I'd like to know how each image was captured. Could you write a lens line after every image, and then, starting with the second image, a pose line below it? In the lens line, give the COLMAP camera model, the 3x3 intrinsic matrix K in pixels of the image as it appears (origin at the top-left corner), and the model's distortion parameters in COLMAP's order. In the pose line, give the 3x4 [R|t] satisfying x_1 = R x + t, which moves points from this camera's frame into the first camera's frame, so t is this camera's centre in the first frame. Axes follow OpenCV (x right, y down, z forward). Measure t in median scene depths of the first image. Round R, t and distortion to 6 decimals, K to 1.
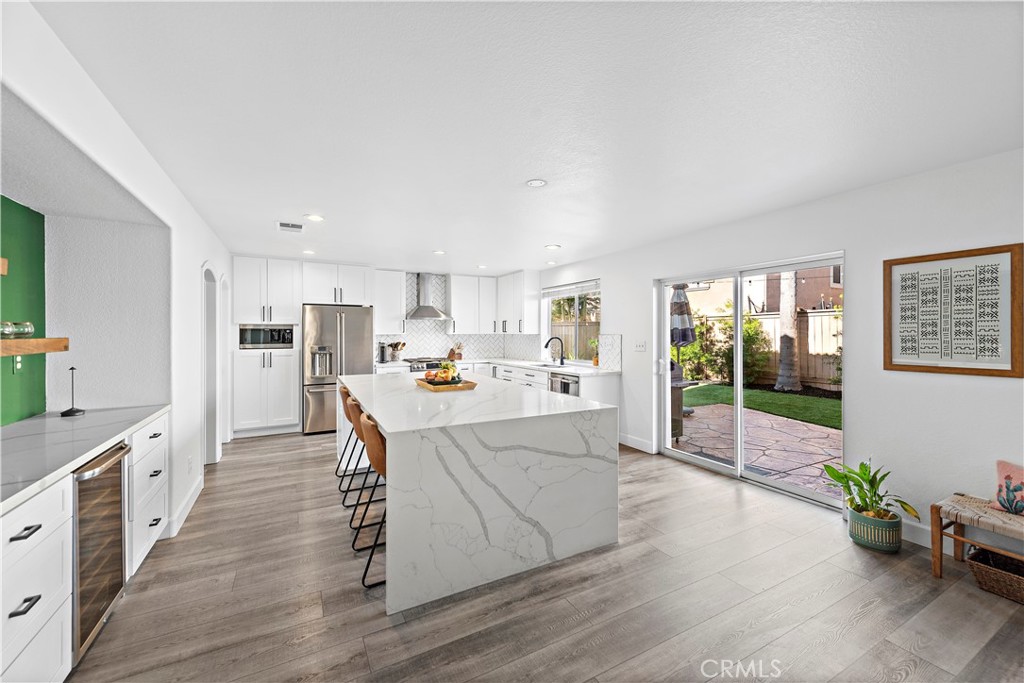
lens RADIAL K [[408.6, 0, 512.8], [0, 408.6, 333.4], [0, 0, 1]] dist [0.011454, -0.000159]
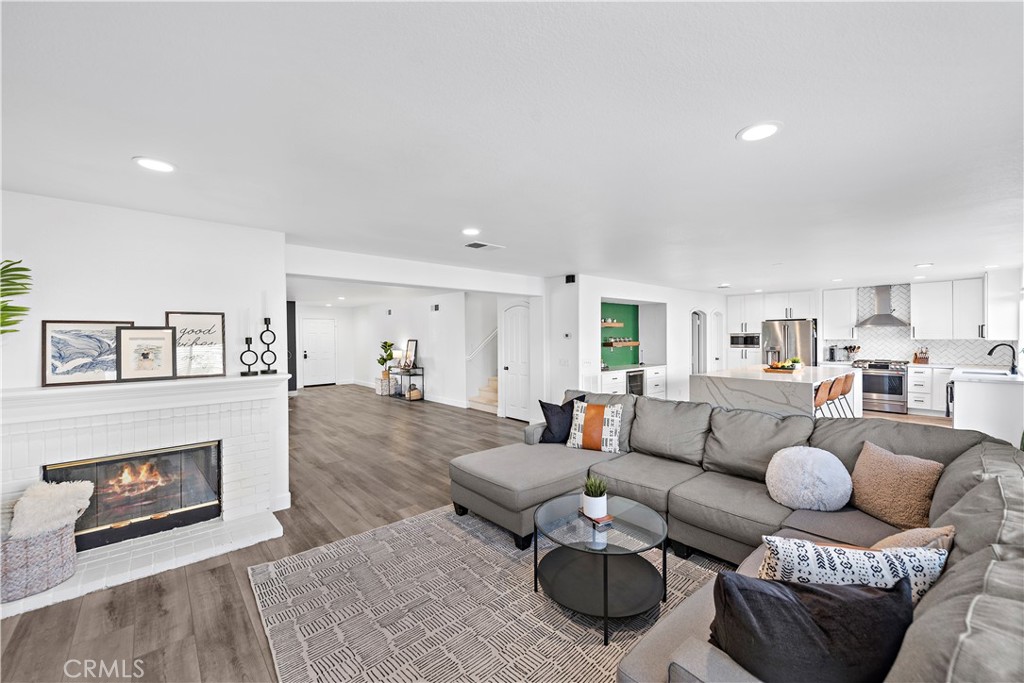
lens RADIAL K [[408.6, 0, 512.8], [0, 408.6, 333.4], [0, 0, 1]] dist [0.011454, -0.000159]
pose [[0.223388, -0.007351, -0.974702, 0.776448], [0.004803, 0.999968, -0.006440, -0.013989], [0.974718, -0.003243, 0.223416, -0.303332]]
